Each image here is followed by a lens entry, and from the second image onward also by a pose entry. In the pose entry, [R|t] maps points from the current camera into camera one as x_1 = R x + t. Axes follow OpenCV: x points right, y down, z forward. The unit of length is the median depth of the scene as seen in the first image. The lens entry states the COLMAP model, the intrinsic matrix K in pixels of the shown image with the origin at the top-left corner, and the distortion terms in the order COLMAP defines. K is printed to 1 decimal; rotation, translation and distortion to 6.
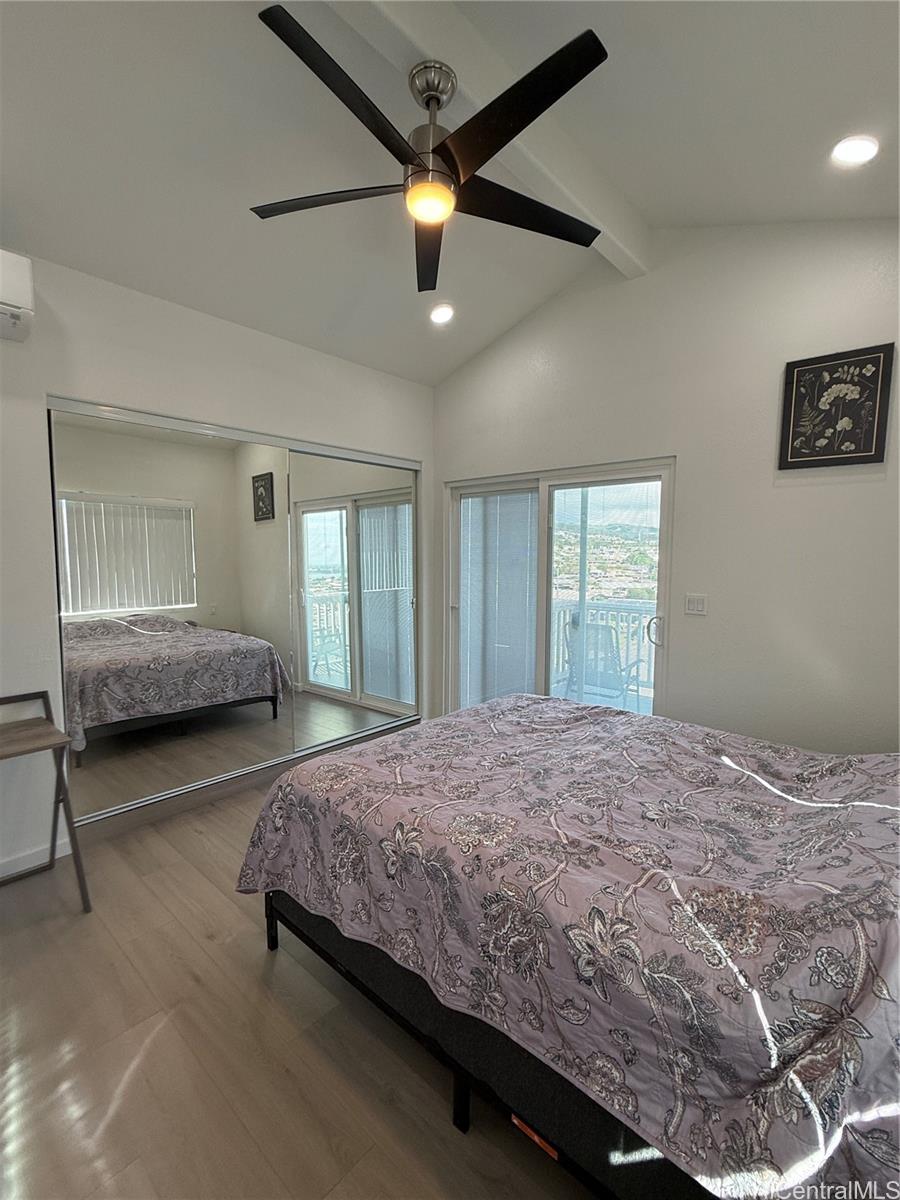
lens RADIAL K [[524.3, 0, 452.4], [0, 524.3, 601.2], [0, 0, 1]] dist [0.000029, 0.000068]
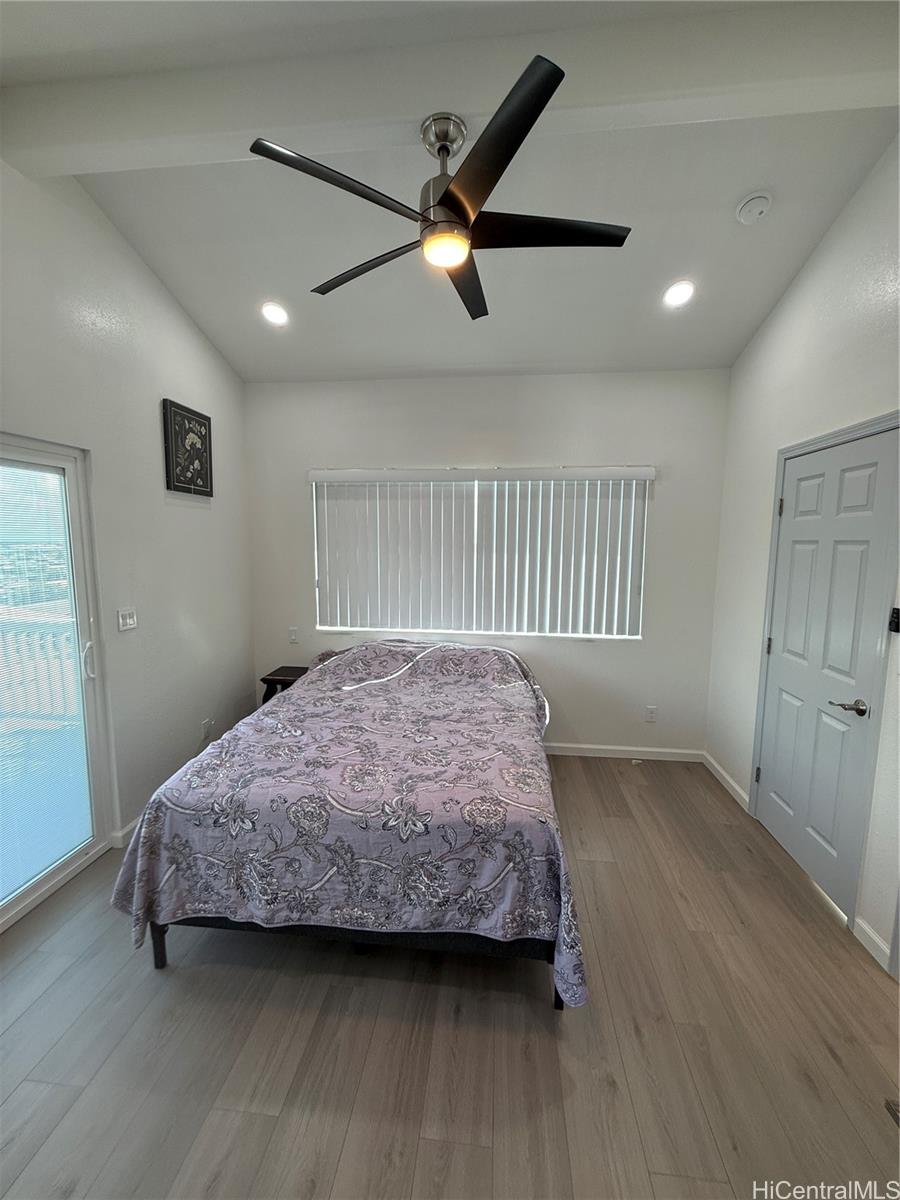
lens RADIAL K [[484.5, 0, 450.0], [0, 484.5, 598.2], [0, 0, 1]] dist [-0.001139, -0.000585]
pose [[-0.581295, -0.111929, 0.805958, -0.684875], [0.064270, 0.981084, 0.182604, -0.185199], [-0.811151, 0.157945, -0.563105, 1.230651]]
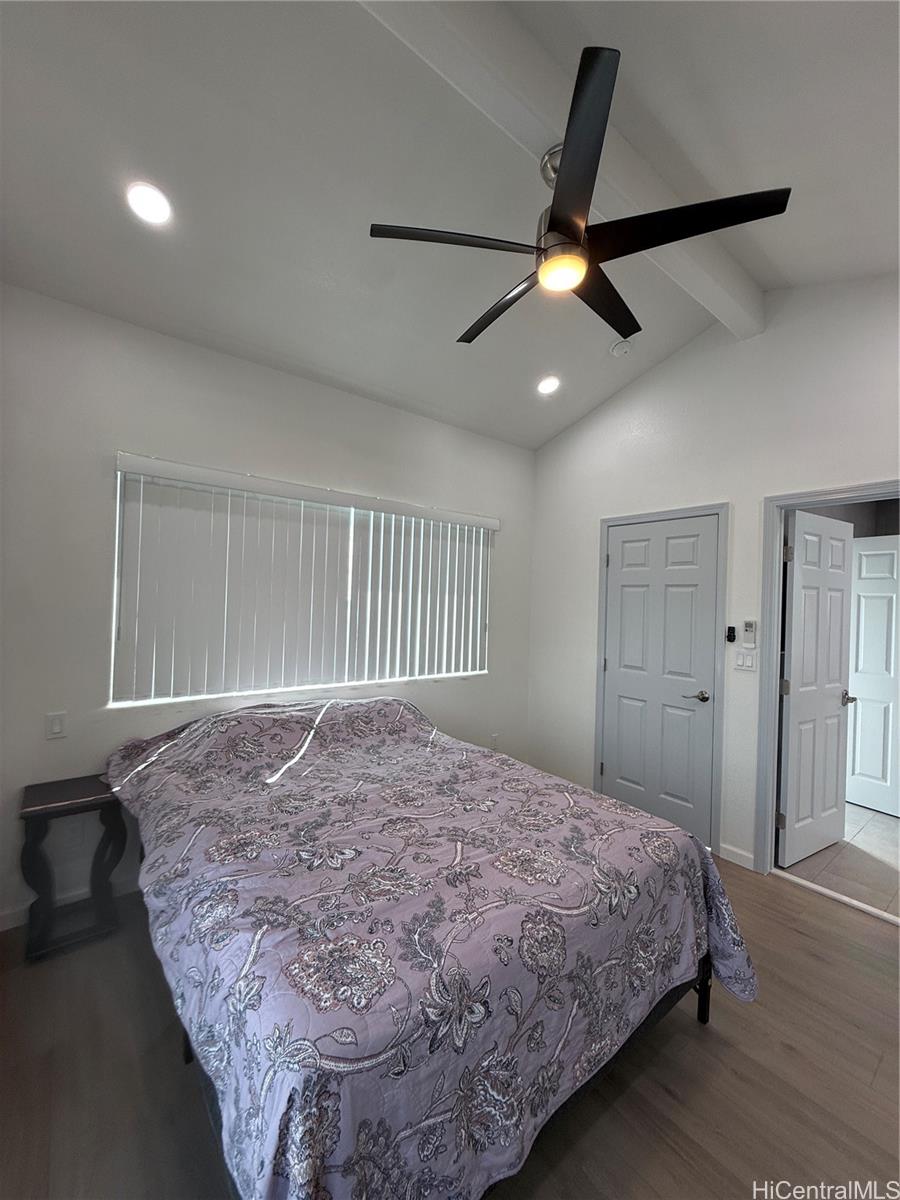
lens RADIAL K [[484.5, 0, 450.0], [0, 484.5, 597.2], [0, 0, 1]] dist [-0.001139, -0.000585]
pose [[-0.985684, -0.039436, 0.163925, -0.001416], [-0.025283, 0.995840, 0.087547, -0.145994], [-0.166696, 0.082149, -0.982580, 1.516937]]
